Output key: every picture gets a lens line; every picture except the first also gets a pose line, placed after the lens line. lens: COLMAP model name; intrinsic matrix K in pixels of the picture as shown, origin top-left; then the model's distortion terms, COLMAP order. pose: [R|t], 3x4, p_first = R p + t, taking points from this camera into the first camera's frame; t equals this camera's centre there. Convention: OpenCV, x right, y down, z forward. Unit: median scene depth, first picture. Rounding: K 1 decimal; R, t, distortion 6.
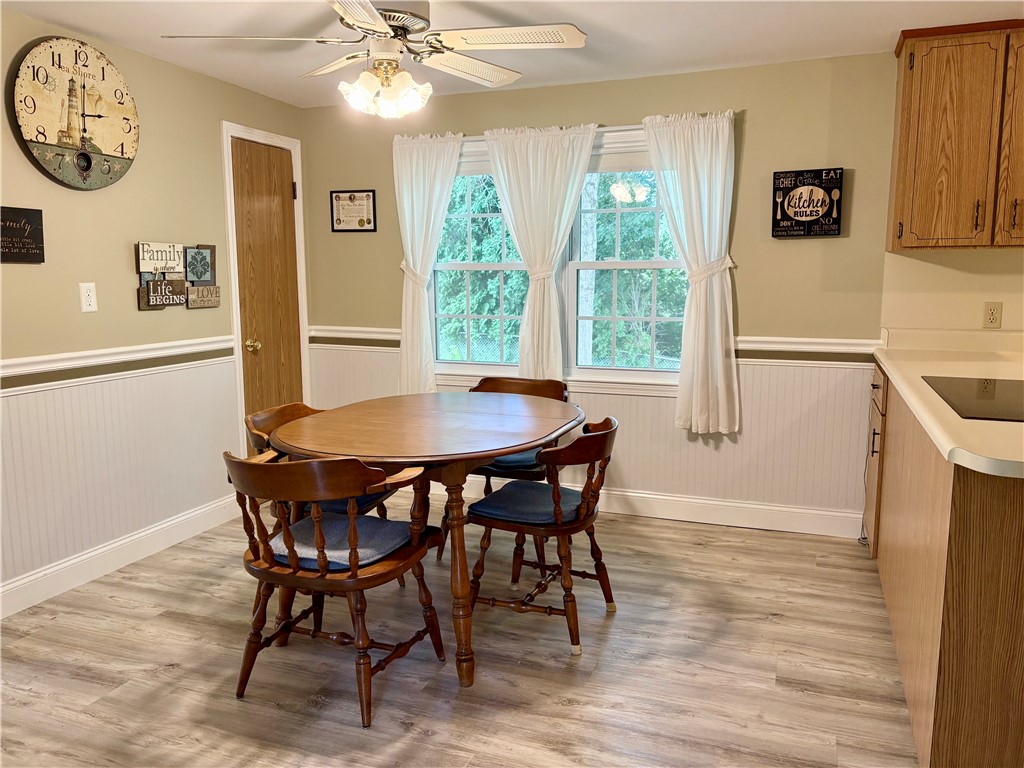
lens RADIAL K [[778.4, 0, 512.0], [0, 778.4, 384.0], [0, 0, 1]] dist [0.001620, -0.011521]
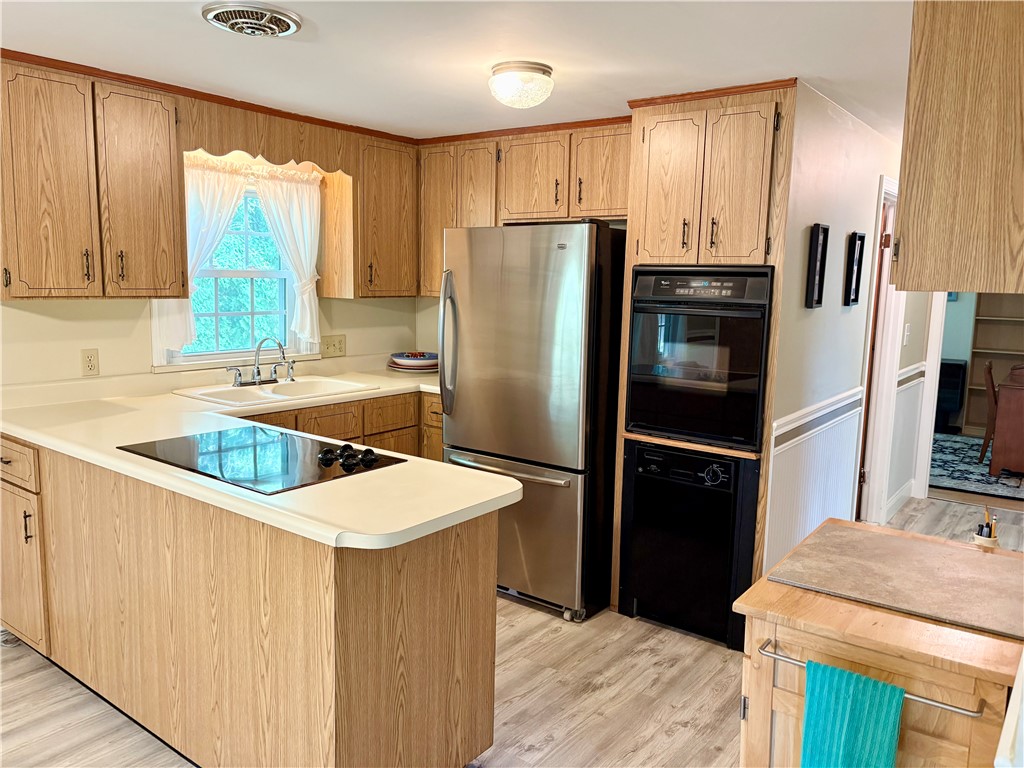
lens RADIAL K [[778.4, 0, 512.0], [0, 778.4, 384.0], [0, 0, 1]] dist [0.001620, -0.011521]
pose [[0.281506, -0.121017, 0.951898, -0.181811], [0.116676, 0.988972, 0.091225, -0.097436], [-0.952440, 0.085383, 0.292521, 0.231505]]
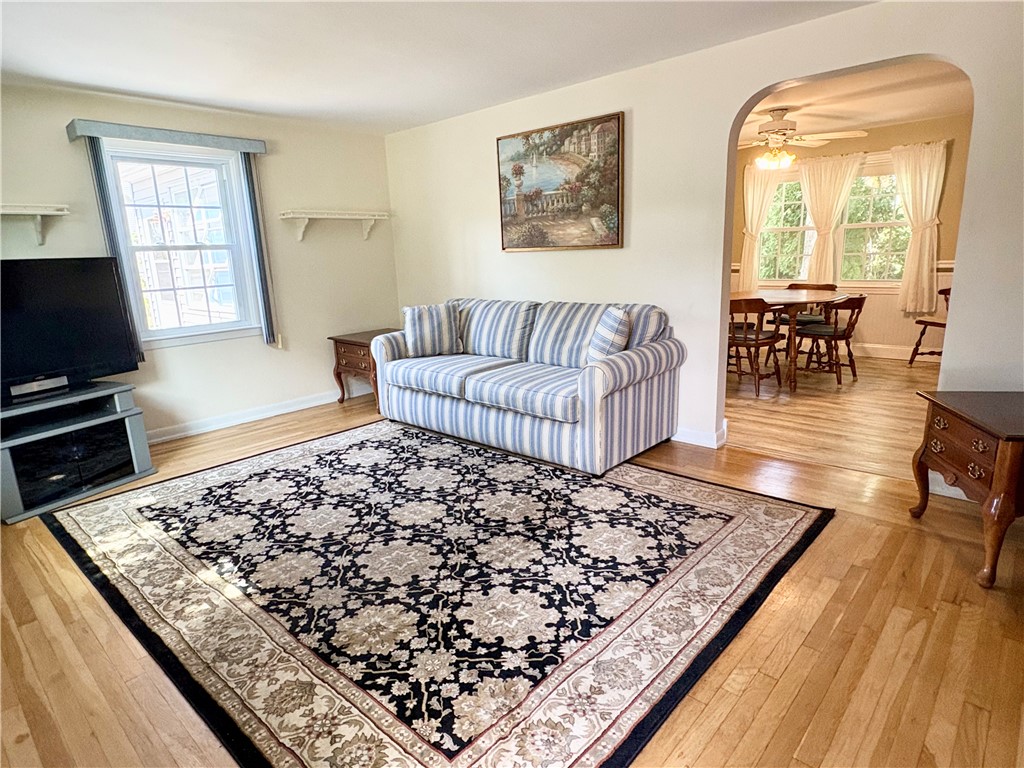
lens RADIAL K [[581.1, 0, 512.0], [0, 581.1, 384.0], [0, 0, 1]] dist [-0.000973, -0.000359]
pose [[0.928053, 0.060765, -0.367458, -0.151839], [-0.027233, 0.995031, 0.095766, 0.143000], [0.371452, -0.078869, 0.925096, -0.793288]]
